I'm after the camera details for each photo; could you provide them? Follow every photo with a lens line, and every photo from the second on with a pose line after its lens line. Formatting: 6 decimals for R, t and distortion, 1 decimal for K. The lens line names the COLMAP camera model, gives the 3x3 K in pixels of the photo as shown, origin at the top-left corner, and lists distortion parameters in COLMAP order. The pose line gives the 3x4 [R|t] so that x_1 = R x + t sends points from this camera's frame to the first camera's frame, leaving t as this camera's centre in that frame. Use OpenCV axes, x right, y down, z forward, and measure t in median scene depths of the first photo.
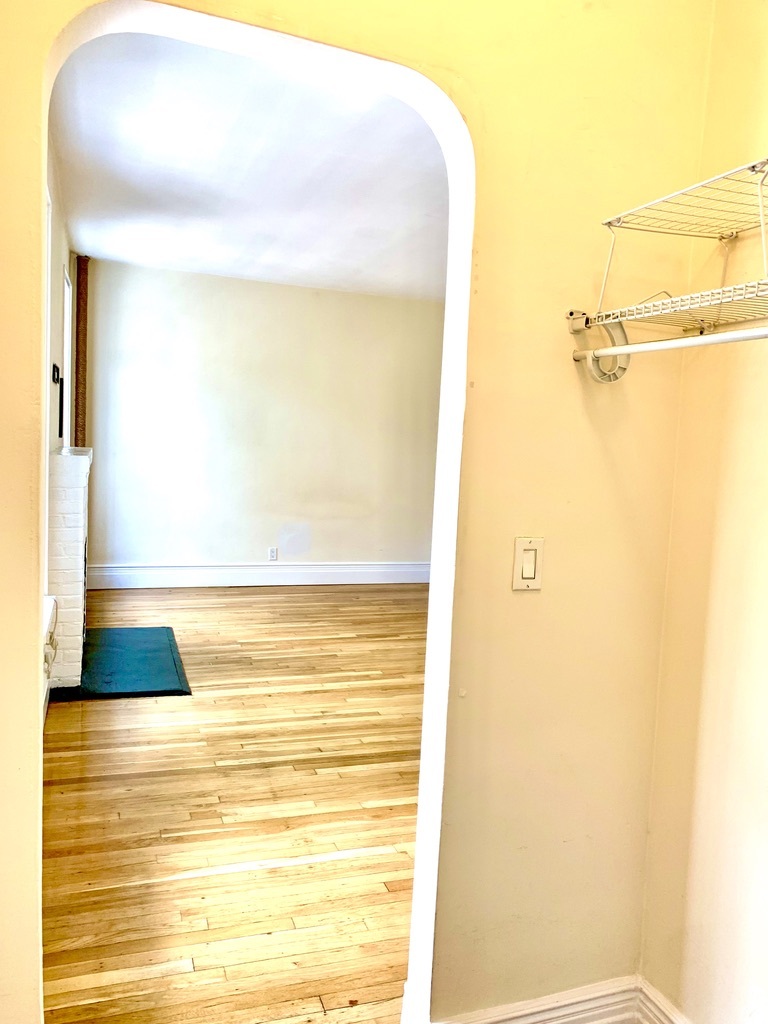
lens RADIAL K [[810.1, 0, 384.0], [0, 810.1, 512.0], [0, 0, 1]] dist [0.042892, -0.059344]
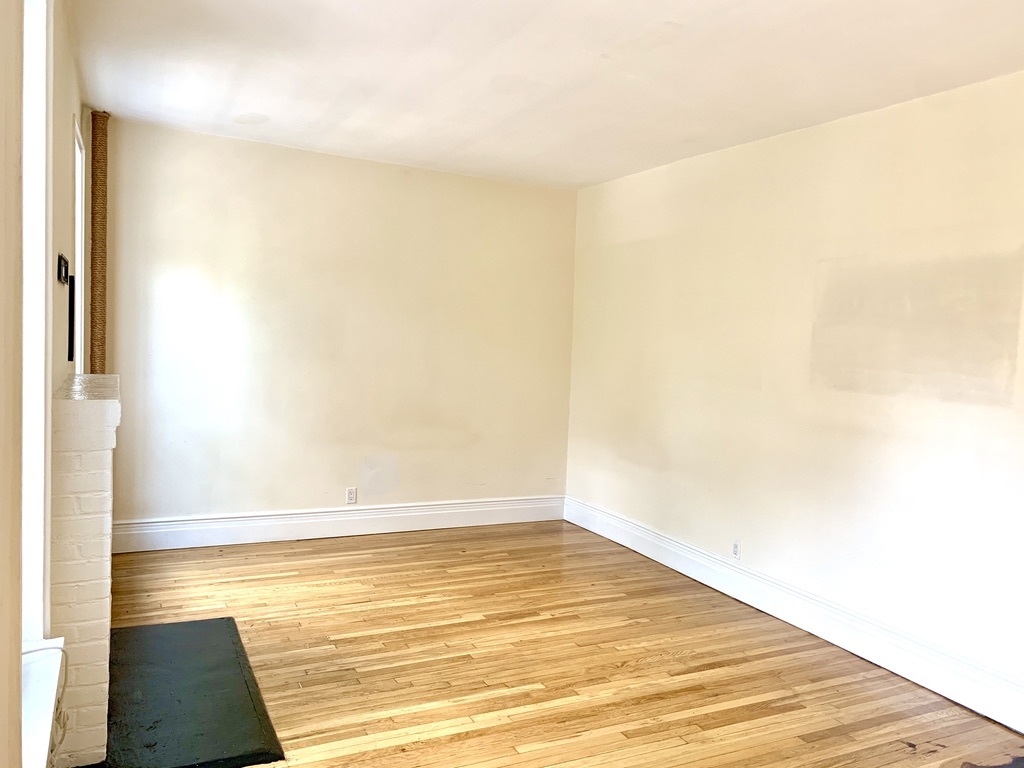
lens RADIAL K [[797.5, 0, 512.7], [0, 797.5, 398.5], [0, 0, 1]] dist [-0.030069, 0.053960]
pose [[0.991345, -0.010914, 0.130831, -0.109414], [0.012056, 0.999896, -0.007937, -0.048237], [-0.130731, 0.009445, 0.991373, 0.272669]]
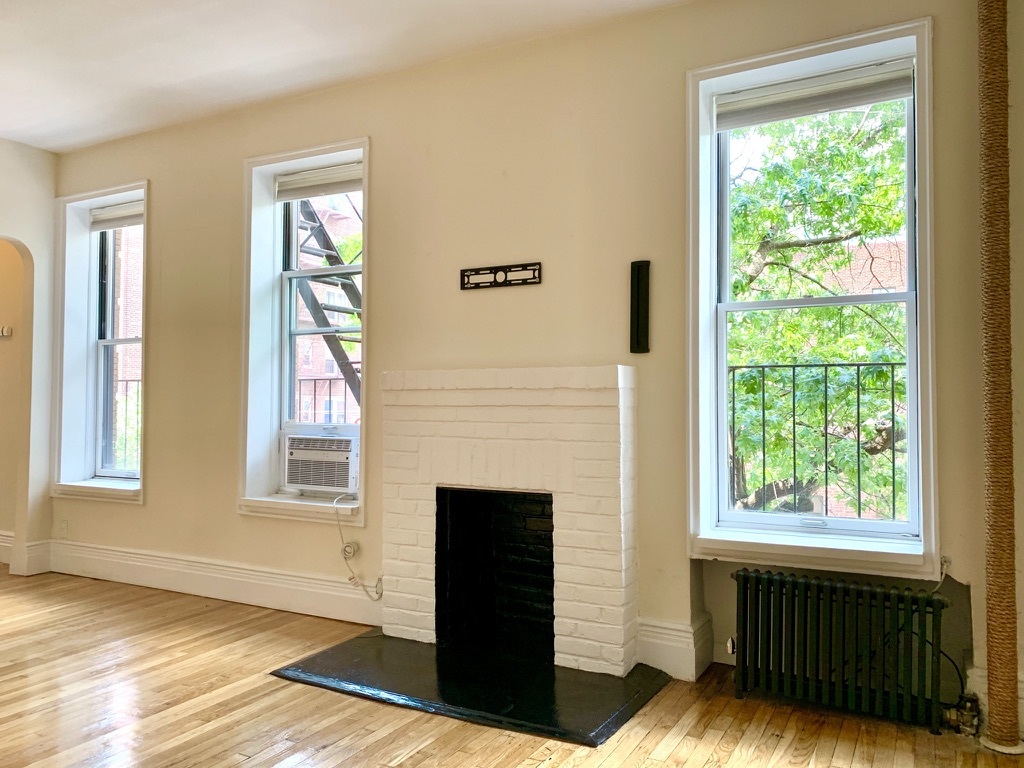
lens RADIAL K [[810.1, 0, 506.7], [0, 810.1, 385.5], [0, 0, 1]] dist [0.042892, -0.059344]
pose [[-0.758468, -0.071939, -0.647728, 0.081270], [-0.103671, 0.994552, 0.010937, -0.055569], [0.643412, 0.075446, -0.761794, 1.364419]]
